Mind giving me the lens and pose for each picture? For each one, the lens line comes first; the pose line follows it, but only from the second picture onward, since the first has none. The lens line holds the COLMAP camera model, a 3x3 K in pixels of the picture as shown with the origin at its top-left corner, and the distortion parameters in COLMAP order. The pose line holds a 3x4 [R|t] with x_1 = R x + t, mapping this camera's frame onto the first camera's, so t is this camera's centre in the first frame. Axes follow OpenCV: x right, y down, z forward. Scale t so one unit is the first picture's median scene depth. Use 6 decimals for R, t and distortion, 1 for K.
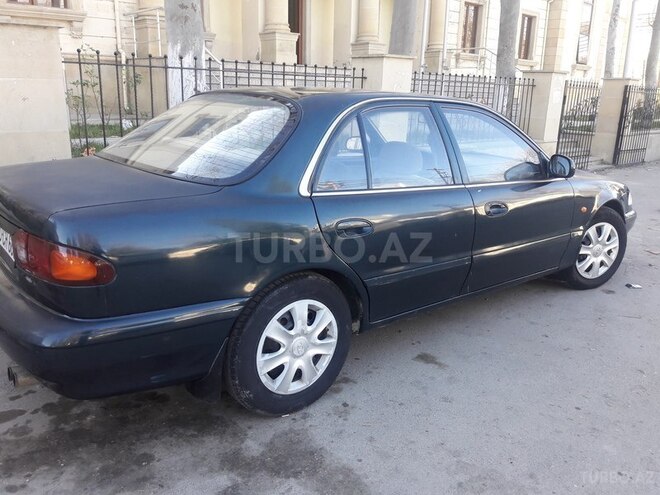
lens RADIAL K [[548.3, 0, 329.1], [0, 548.3, 247.7], [0, 0, 1]] dist [0.002903, 0.004619]
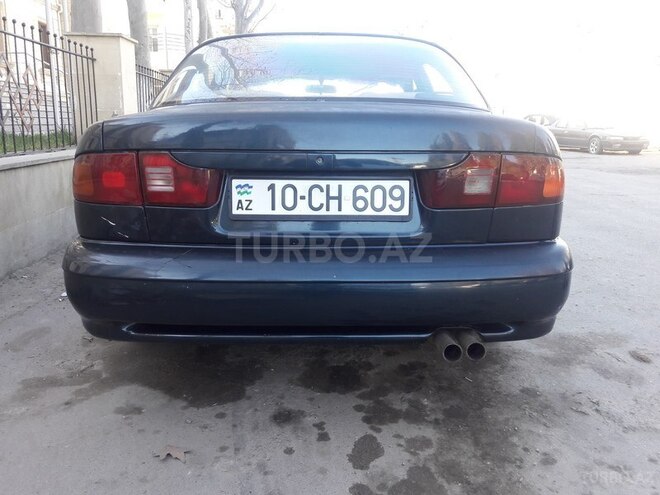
lens RADIAL K [[548.3, 0, 329.4], [0, 548.3, 246.9], [0, 0, 1]] dist [0.002903, 0.004619]
pose [[0.584555, -0.166300, 0.794128, -1.135877], [0.207798, 0.976810, 0.051596, 0.017409], [-0.784293, 0.134858, 0.605556, 0.602747]]
